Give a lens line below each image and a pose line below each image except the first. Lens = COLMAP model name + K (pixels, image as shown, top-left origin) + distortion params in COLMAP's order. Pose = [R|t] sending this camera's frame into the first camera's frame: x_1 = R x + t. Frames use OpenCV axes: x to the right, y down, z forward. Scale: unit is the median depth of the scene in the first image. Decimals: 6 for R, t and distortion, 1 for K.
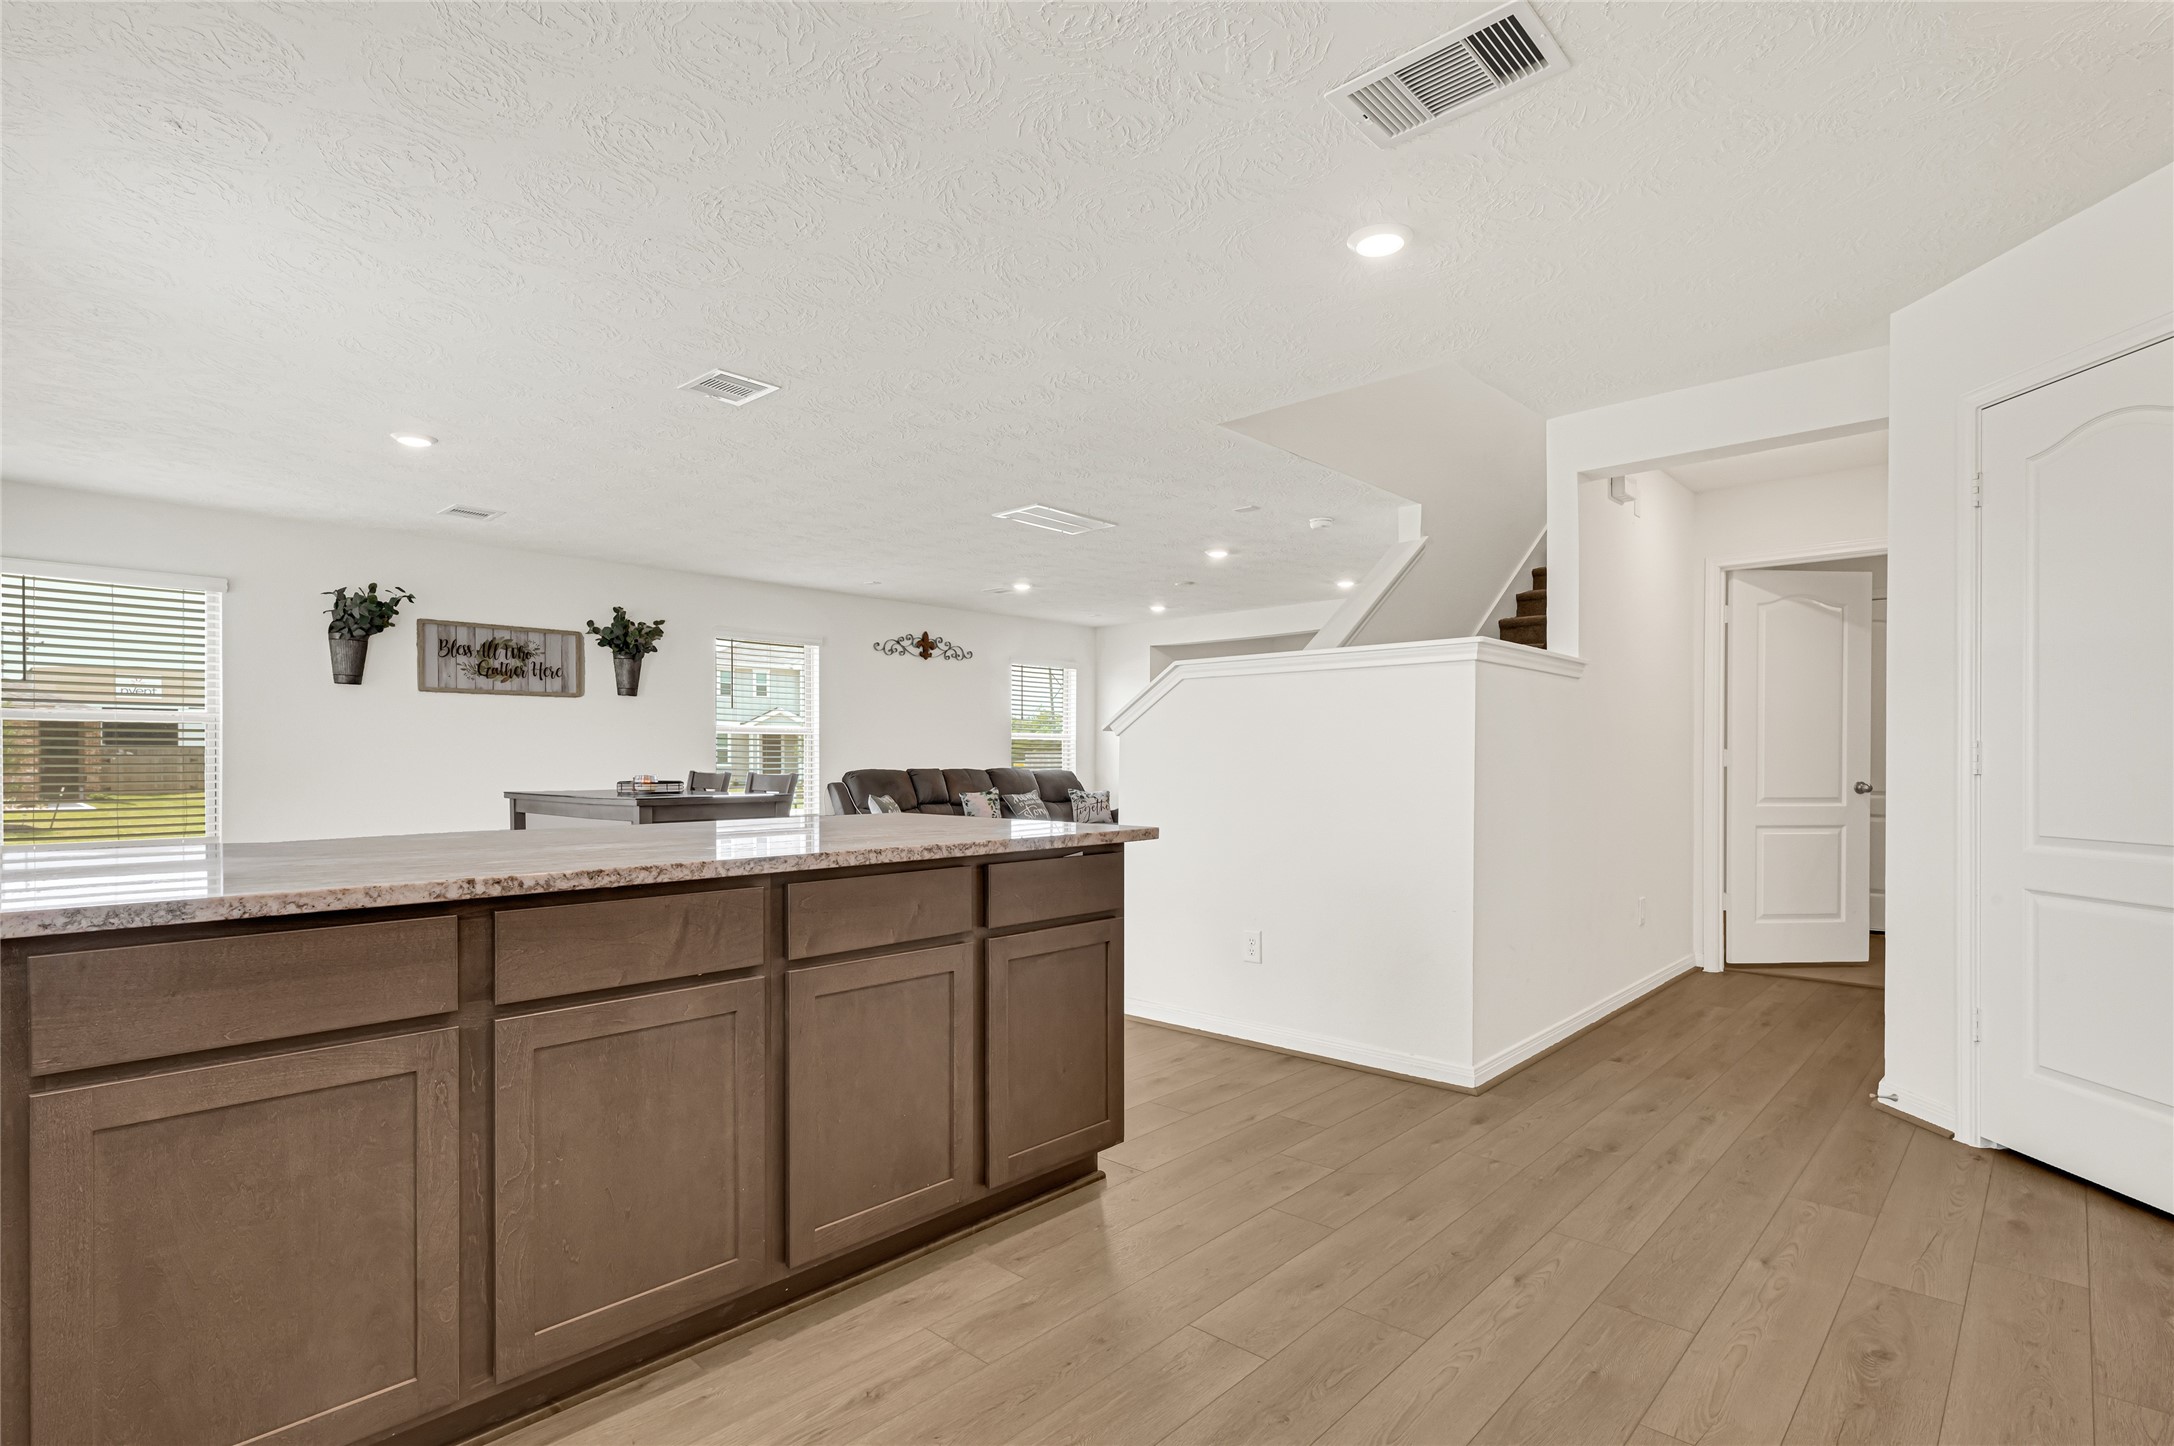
lens RADIAL K [[1027.3, 0, 1072.9], [0, 1027.3, 739.8], [0, 0, 1]] dist [-0.000458, 0.000038]
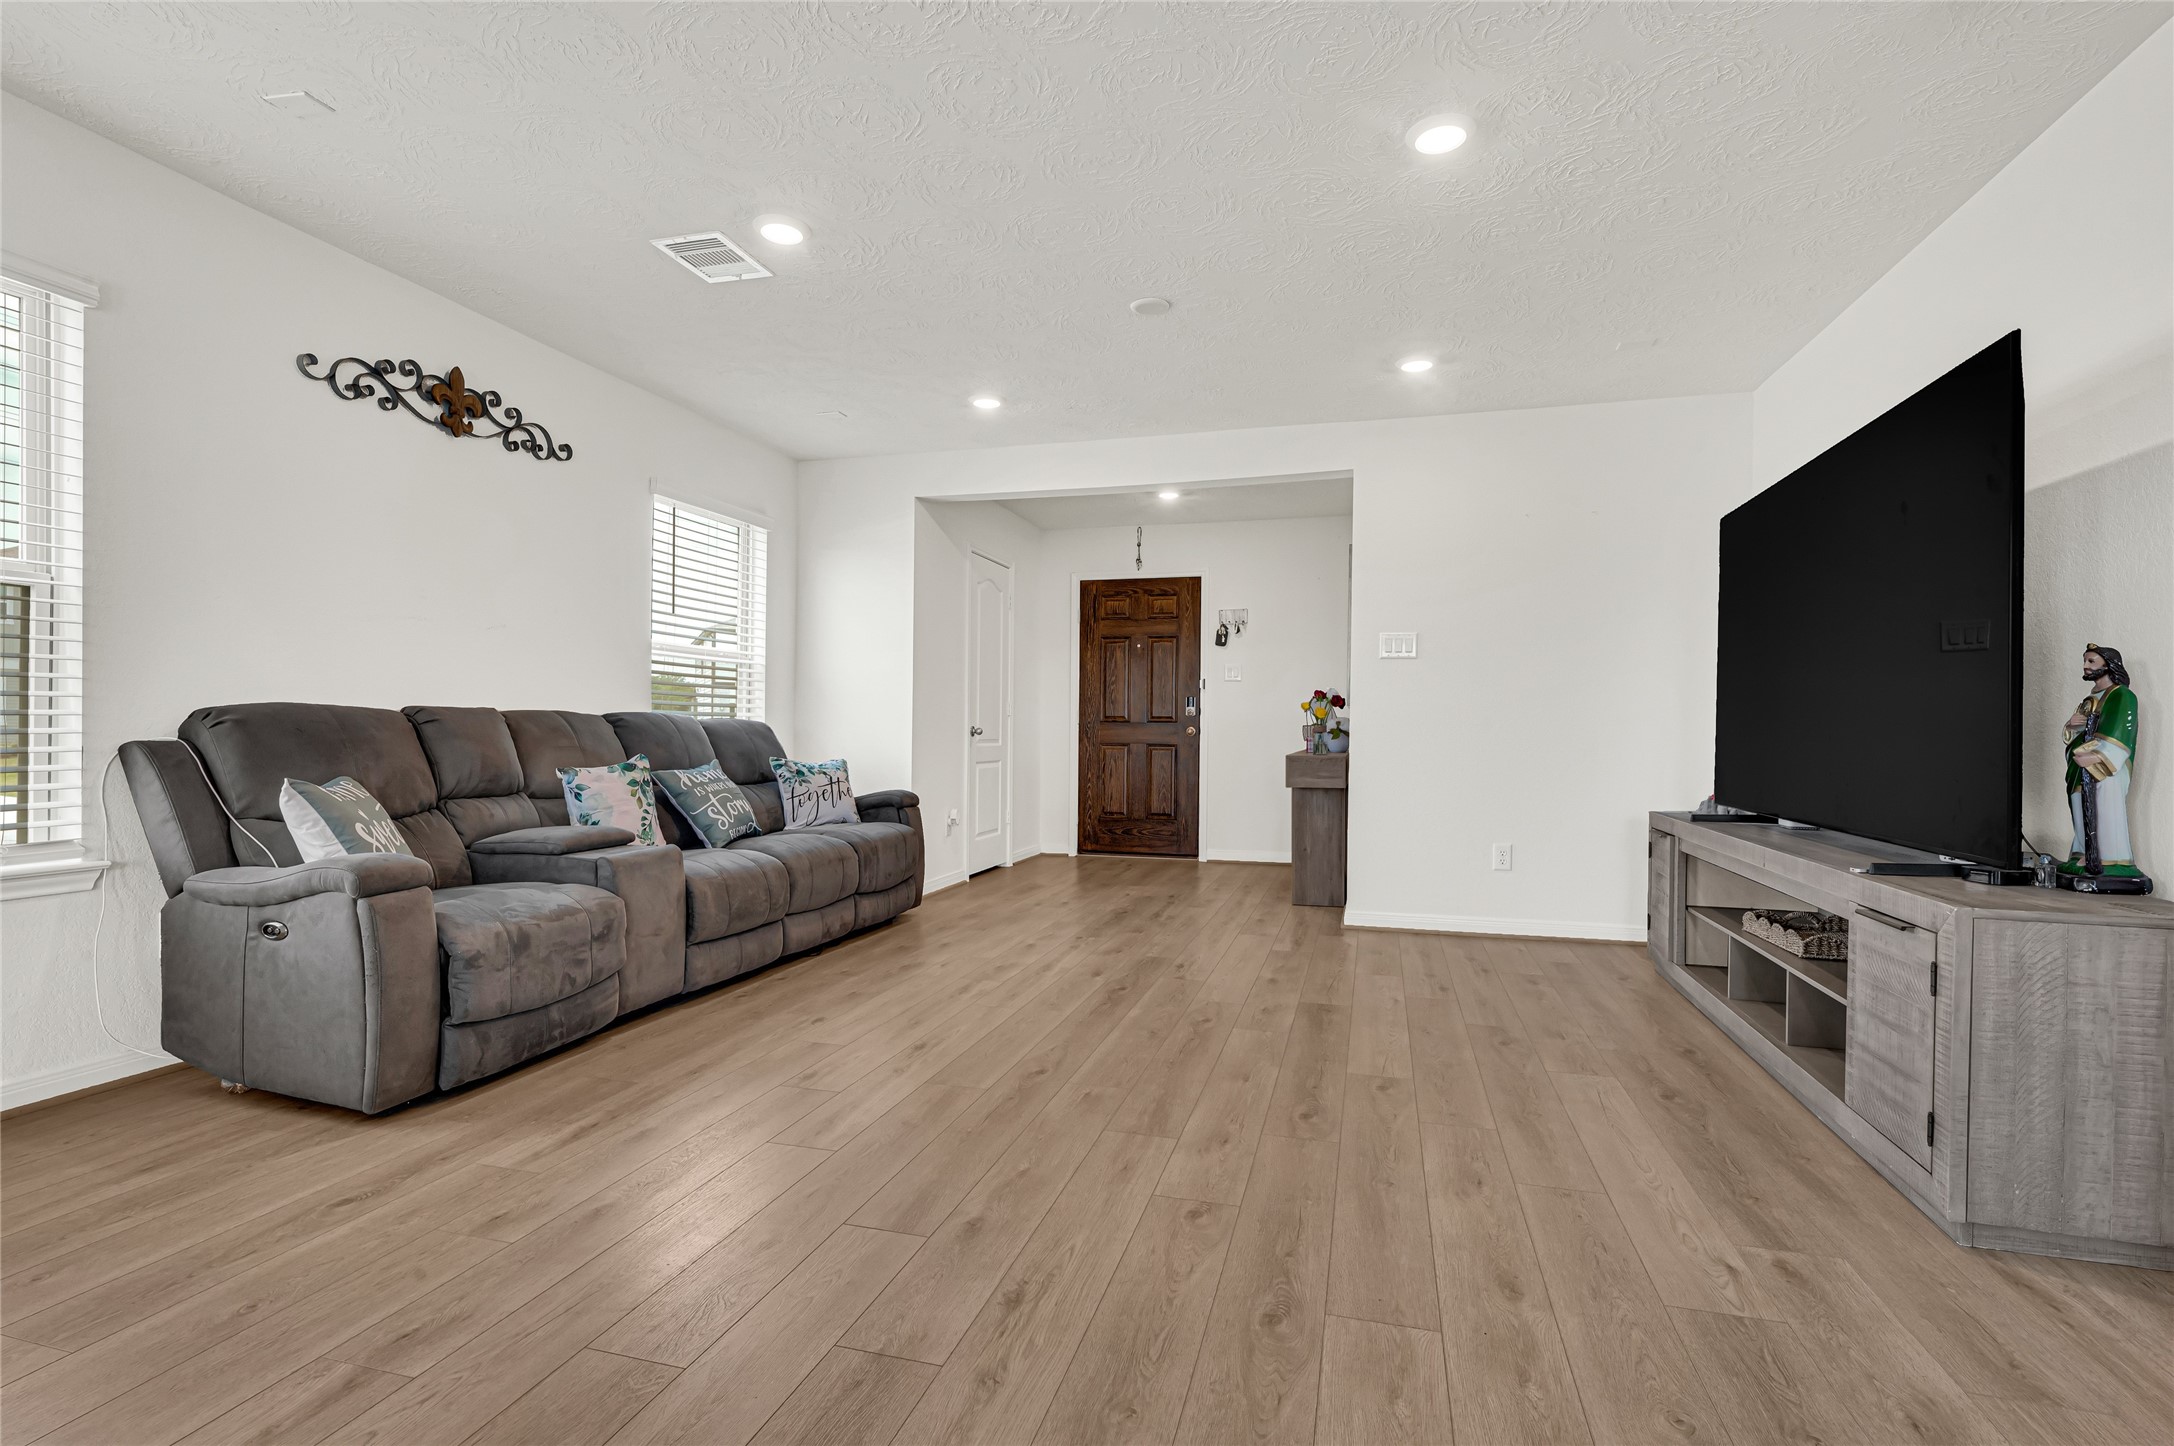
lens RADIAL K [[1027.3, 0, 1088.0], [0, 1027.3, 720.8], [0, 0, 1]] dist [-0.000458, 0.000038]
pose [[0.881332, 0.012367, 0.472337, -0.114959], [-0.018485, 0.999795, 0.008313, 0.025164], [-0.472137, -0.016058, 0.881379, 0.534420]]
